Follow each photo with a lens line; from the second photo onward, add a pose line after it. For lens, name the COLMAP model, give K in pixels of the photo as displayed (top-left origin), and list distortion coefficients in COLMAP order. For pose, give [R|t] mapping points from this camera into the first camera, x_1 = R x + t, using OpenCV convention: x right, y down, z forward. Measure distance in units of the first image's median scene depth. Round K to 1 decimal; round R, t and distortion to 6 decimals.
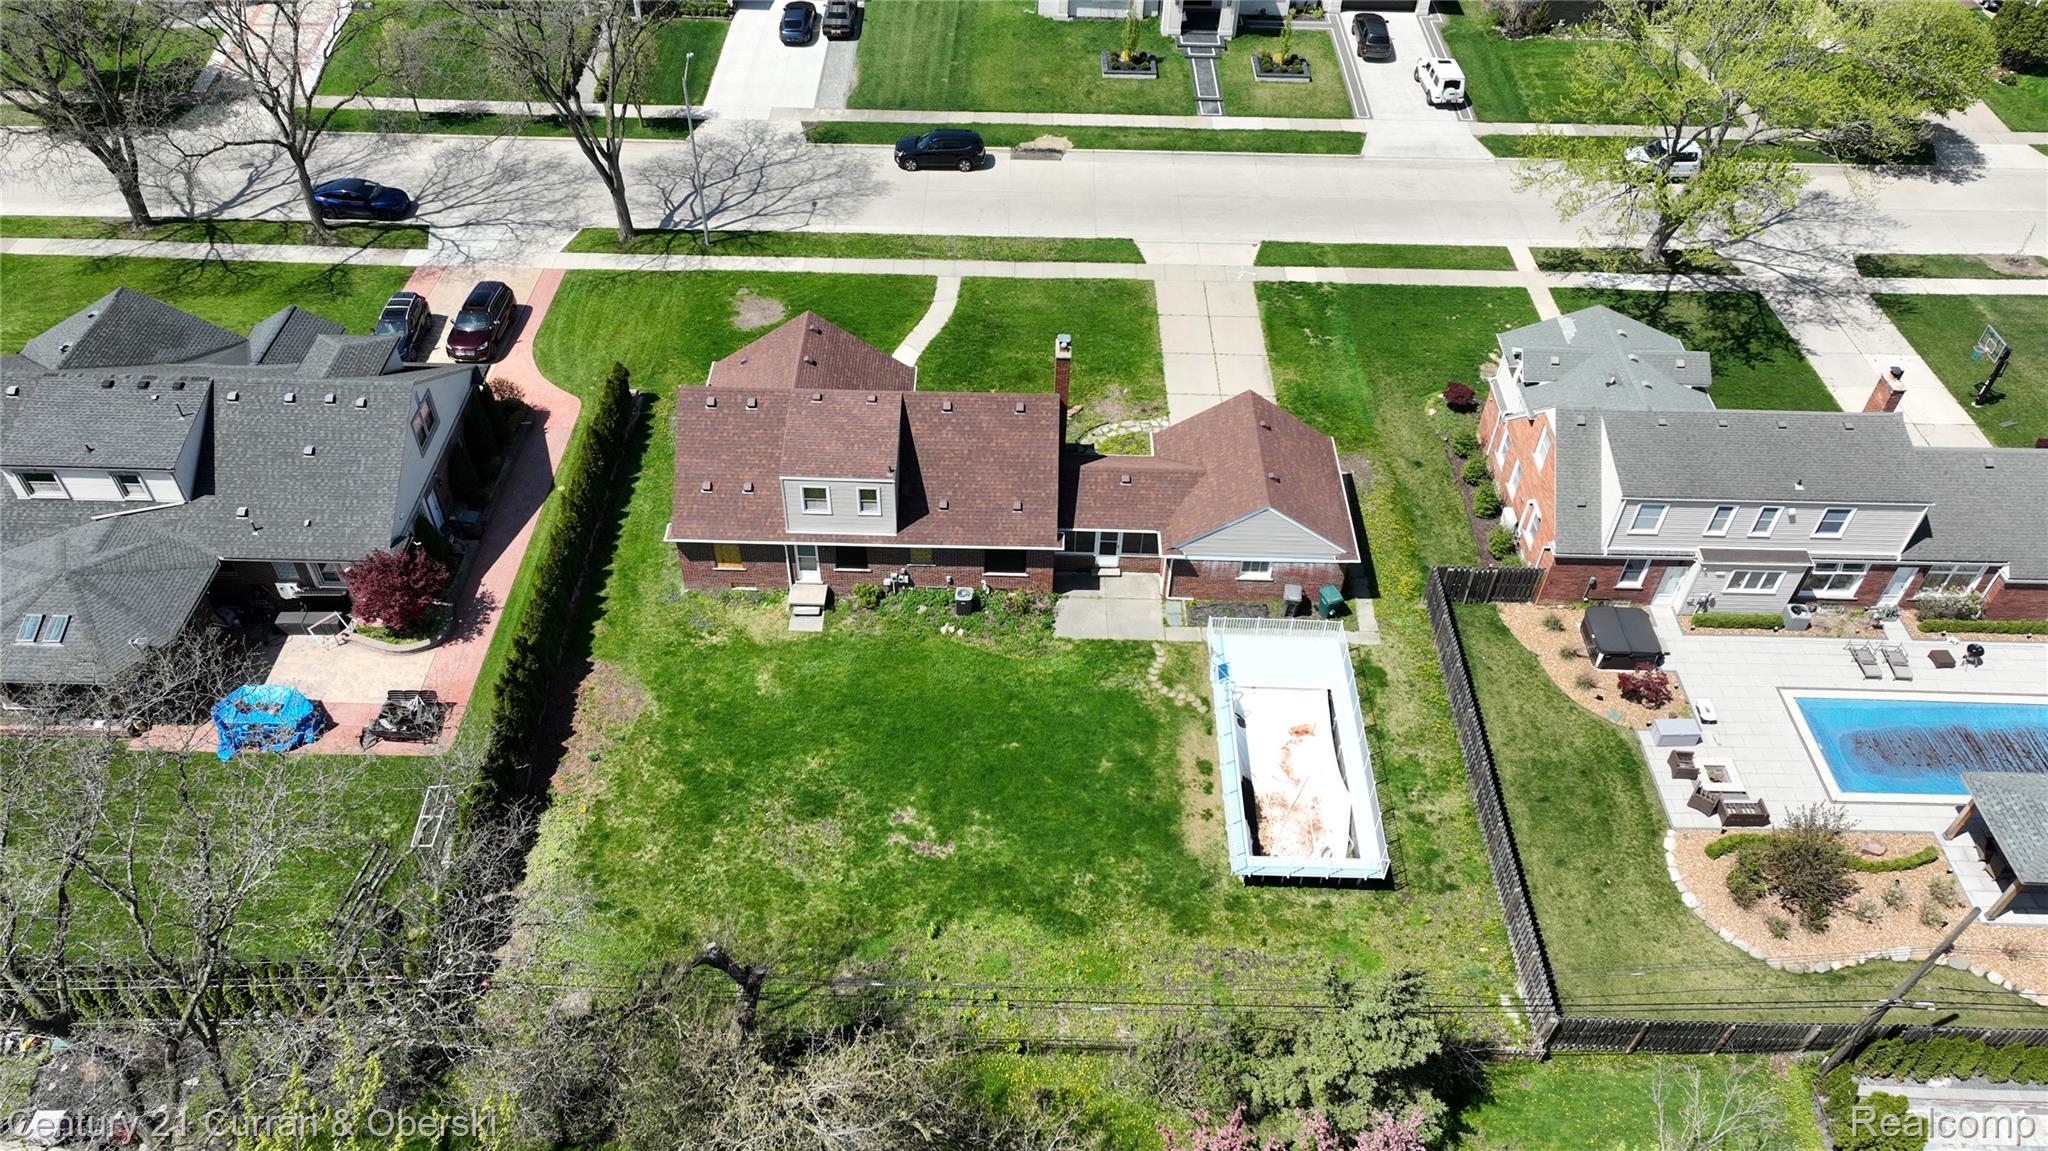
lens RADIAL K [[1440.8, 0, 1024.0], [0, 1440.8, 575.5], [0, 0, 1]] dist [0.009909, 0.003336]
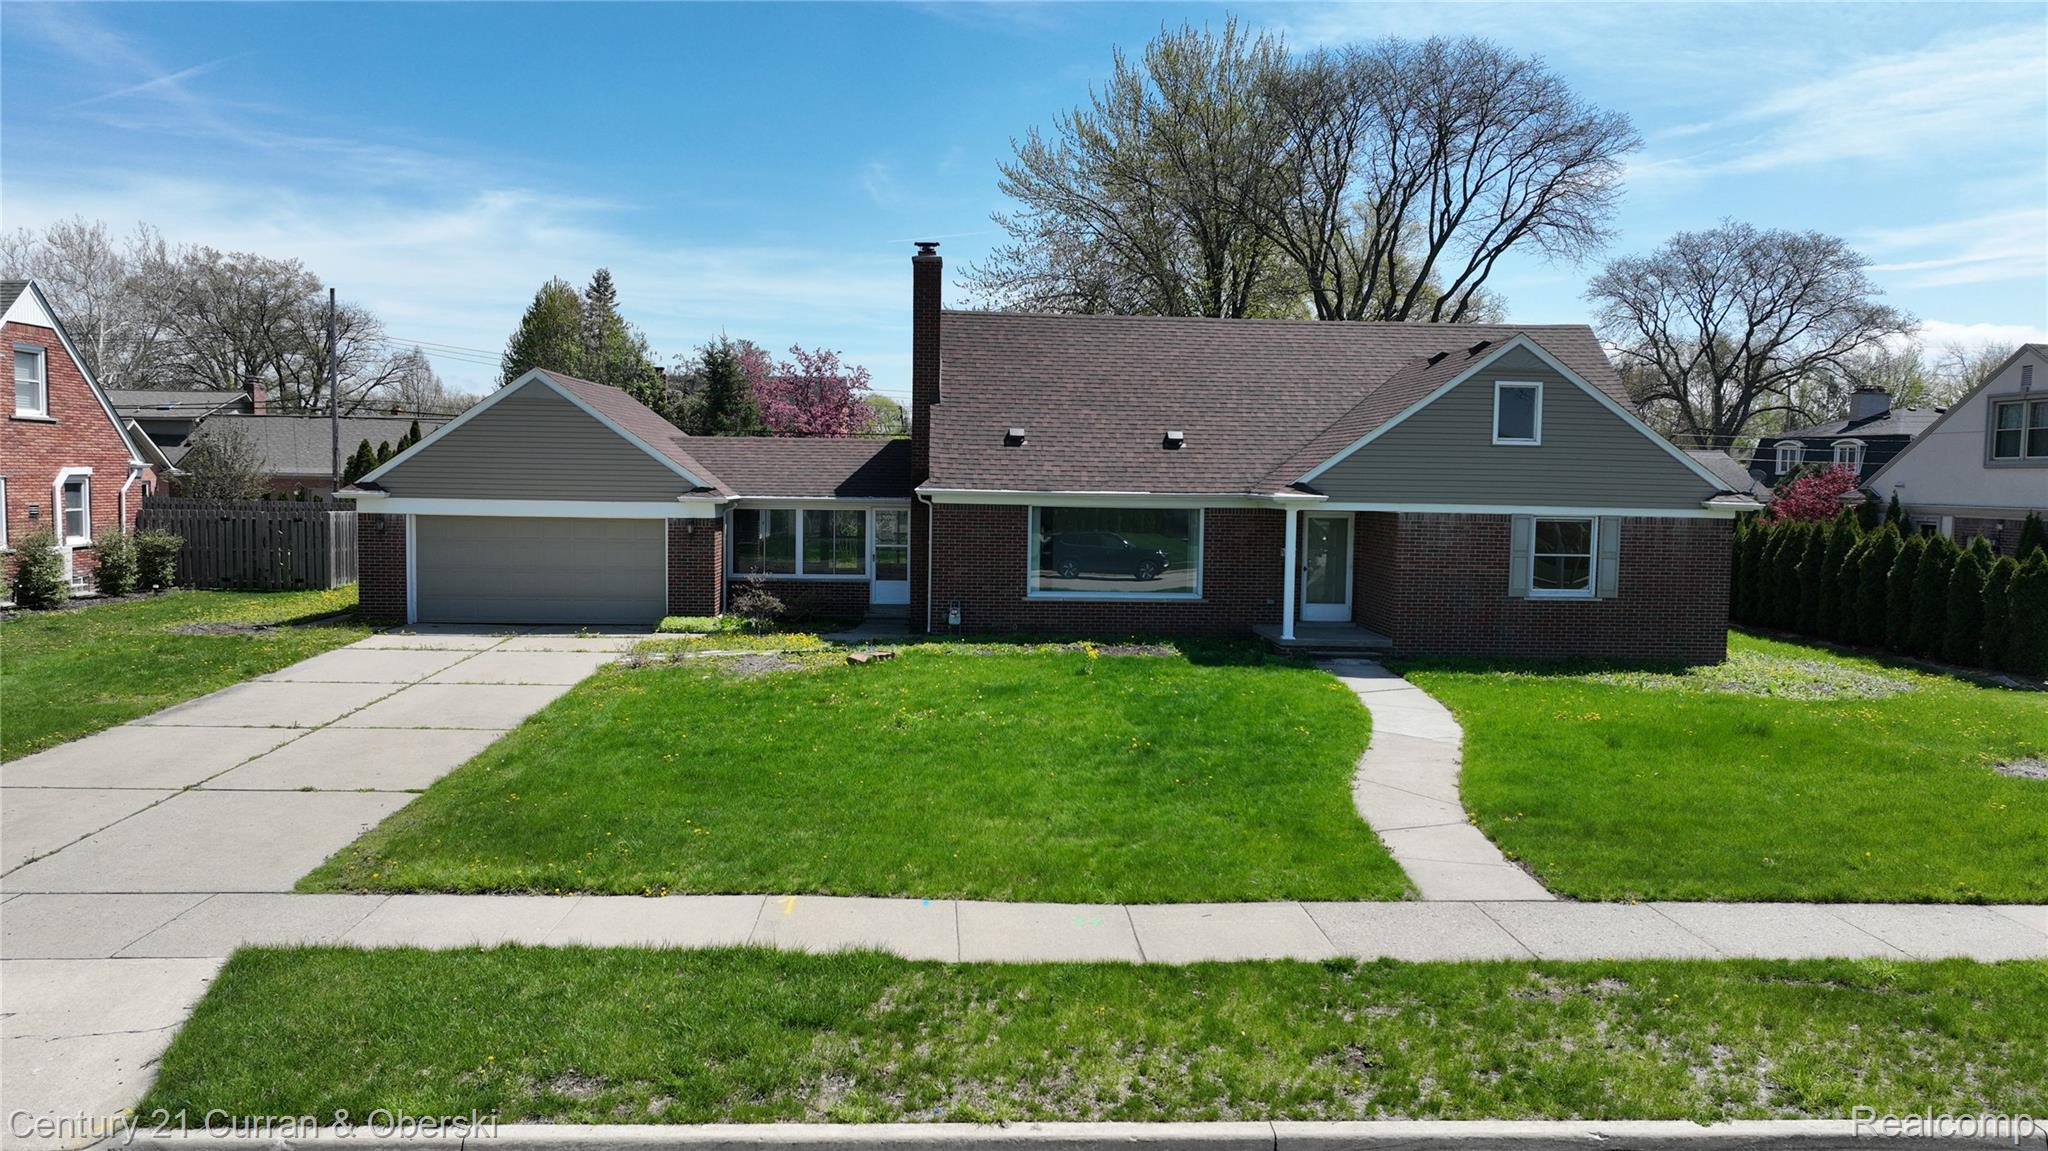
lens RADIAL K [[1440.8, 0, 1024.0], [0, 1440.8, 575.5], [0, 0, 1]] dist [0.009909, 0.003336]
pose [[-0.997320, -0.029578, -0.066917, 0.022881], [-0.069627, 0.664602, 0.743946, -0.461767], [0.022469, 0.746612, -0.664881, 1.398750]]
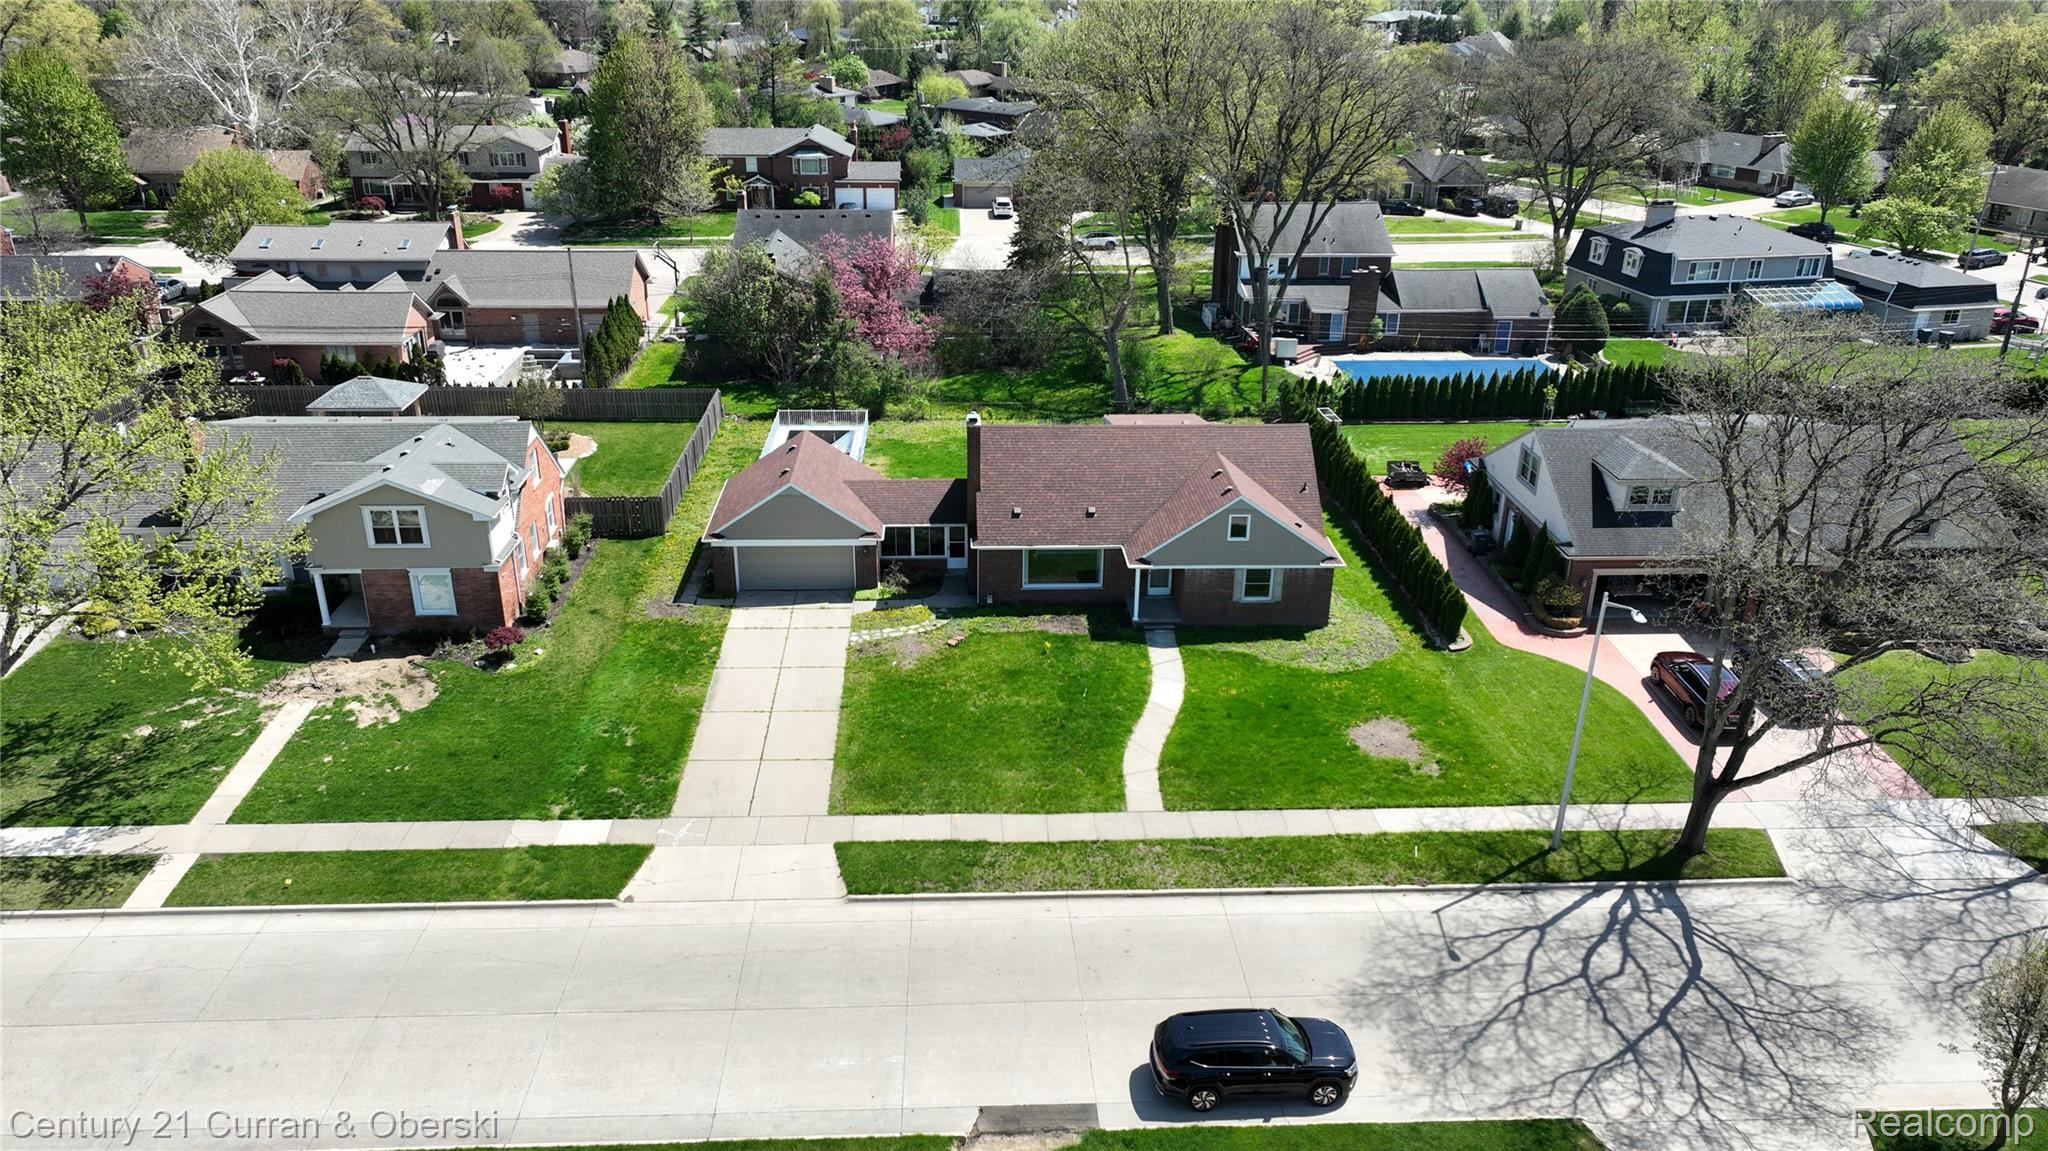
lens RADIAL K [[1440.8, 0, 1024.0], [0, 1440.8, 575.5], [0, 0, 1]] dist [0.009909, 0.003336]
pose [[-0.997608, -0.002793, -0.069069, 0.061400], [-0.065025, 0.376926, 0.923958, -1.081976], [0.023454, 0.926239, -0.376206, 1.474024]]
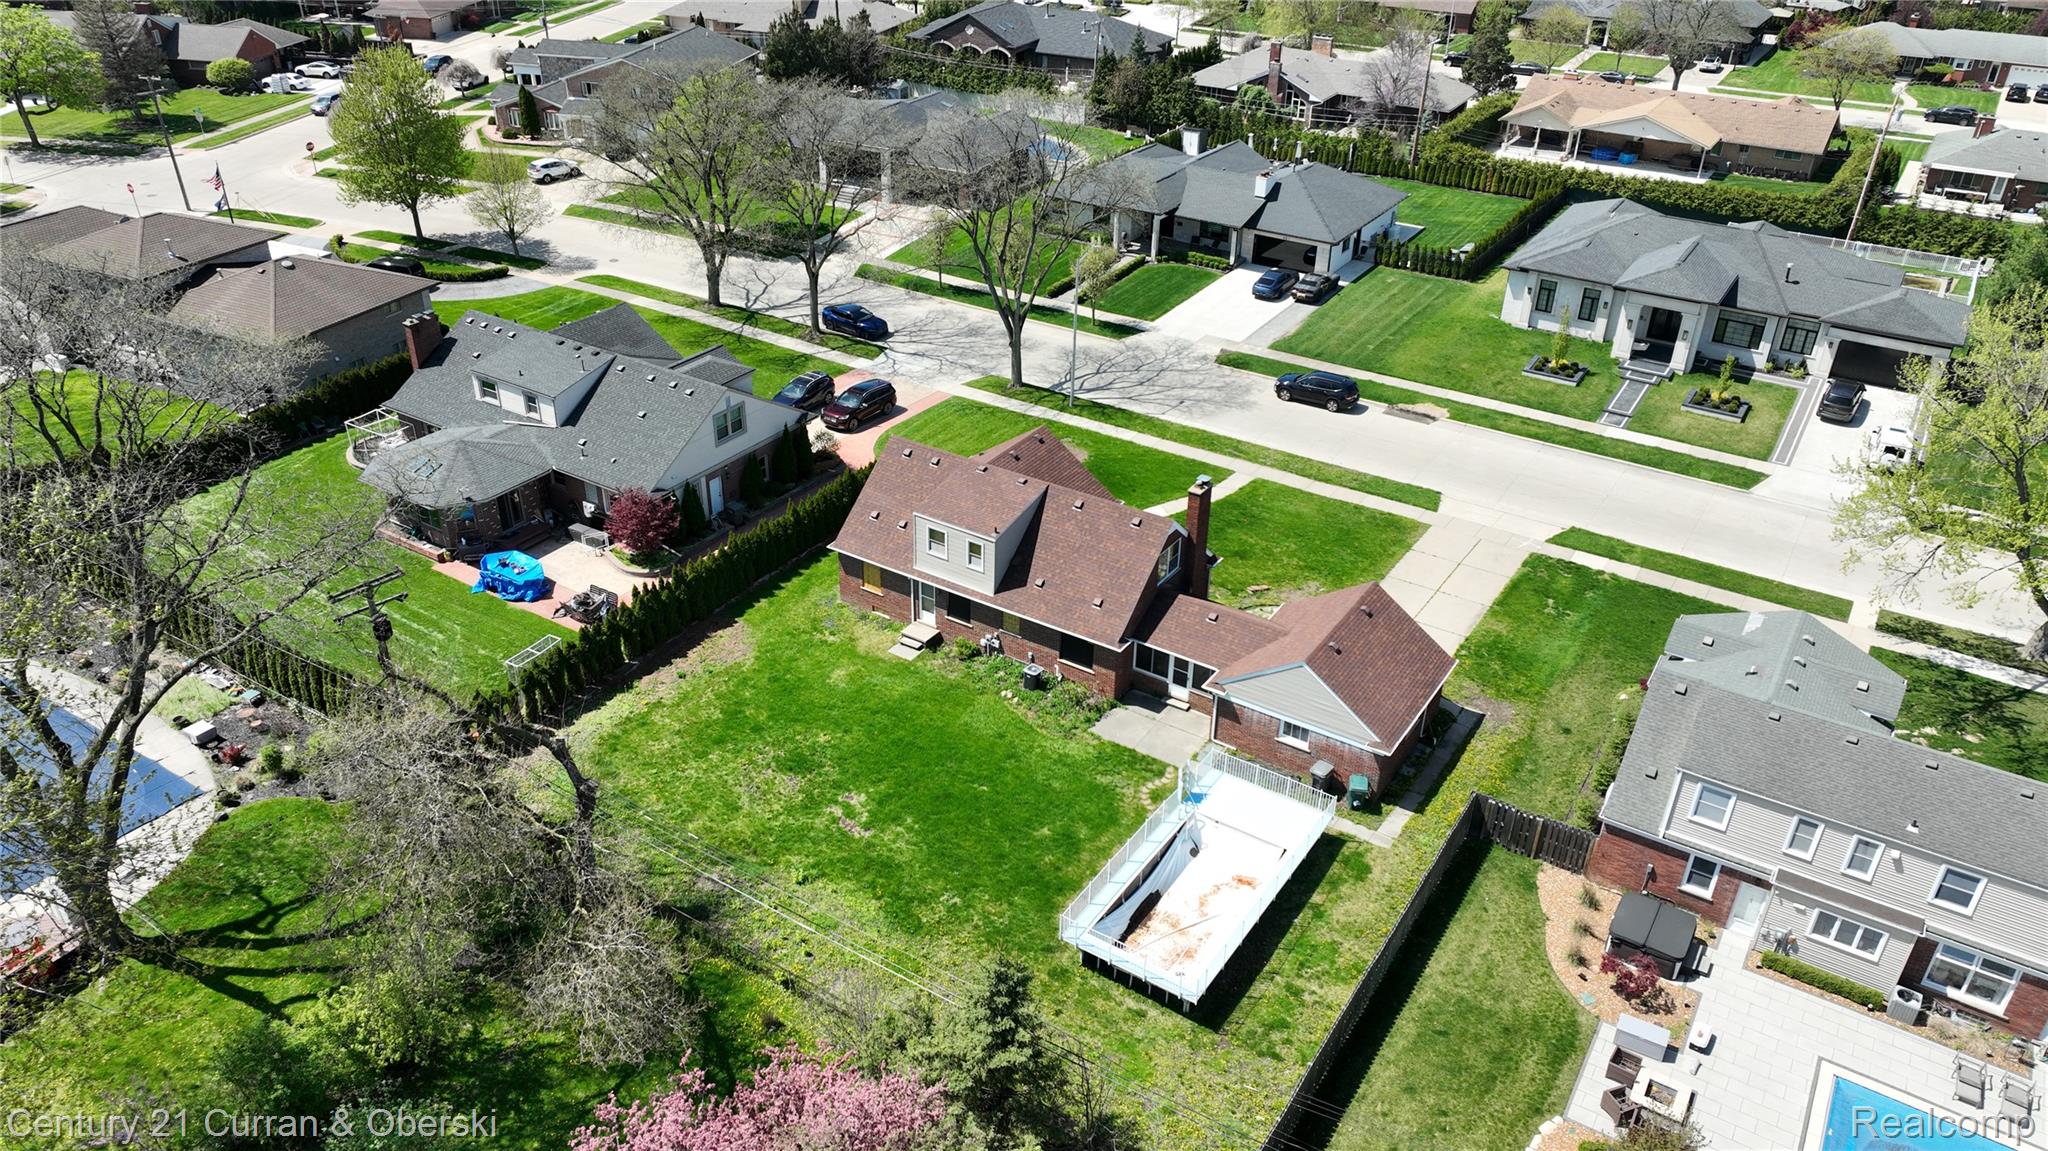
lens RADIAL K [[1440.8, 0, 1024.0], [0, 1440.8, 575.5], [0, 0, 1]] dist [0.009909, 0.003336]
pose [[0.843883, 0.264478, -0.466811, 0.422377], [-0.373776, 0.913986, -0.157866, 0.117410], [0.384907, 0.307703, 0.870153, 0.038426]]
